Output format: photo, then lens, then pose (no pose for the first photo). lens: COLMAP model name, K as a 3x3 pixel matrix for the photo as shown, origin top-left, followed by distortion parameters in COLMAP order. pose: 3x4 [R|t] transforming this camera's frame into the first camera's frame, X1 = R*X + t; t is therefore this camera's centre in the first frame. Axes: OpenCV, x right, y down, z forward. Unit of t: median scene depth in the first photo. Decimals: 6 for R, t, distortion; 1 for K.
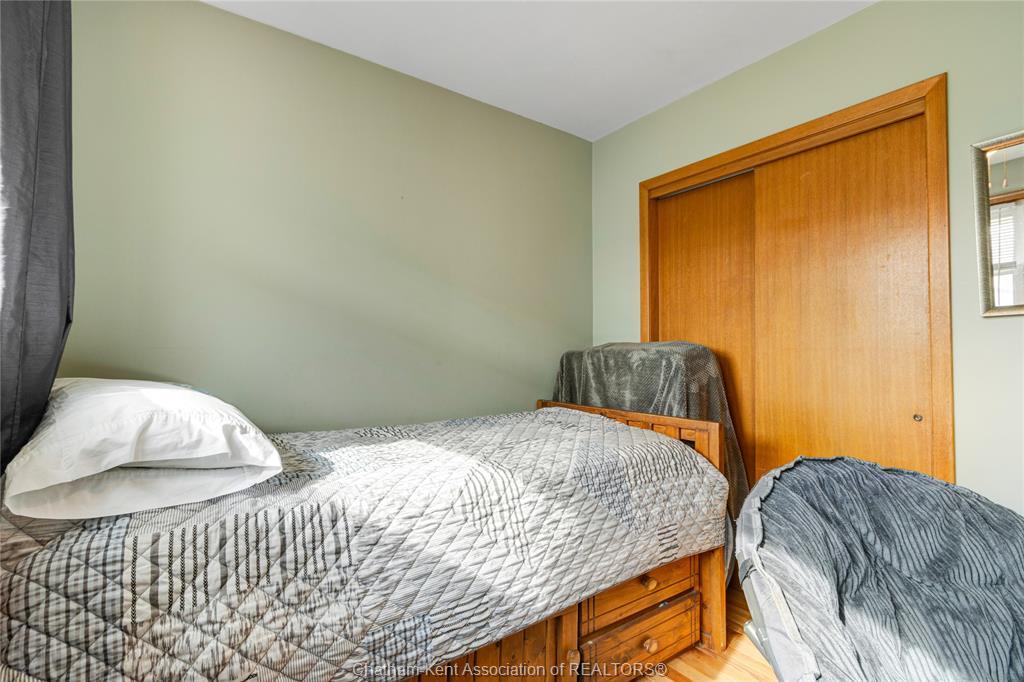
lens RADIAL K [[476.0, 0, 511.6], [0, 476.0, 340.3], [0, 0, 1]] dist [0.002076, 0.000320]
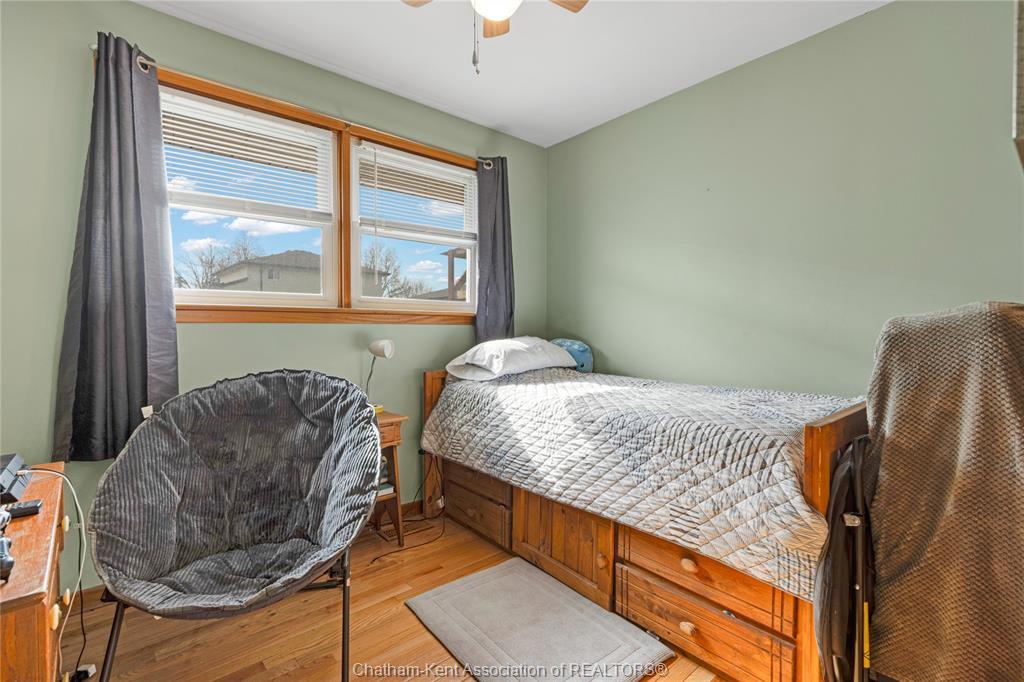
lens RADIAL K [[476.0, 0, 509.9], [0, 476.0, 337.4], [0, 0, 1]] dist [0.002076, 0.000320]
pose [[0.077762, 0.018382, -0.996802, 1.597854], [0.022711, 0.999538, 0.020205, 0.035320], [0.996713, -0.024209, 0.077309, 0.767931]]
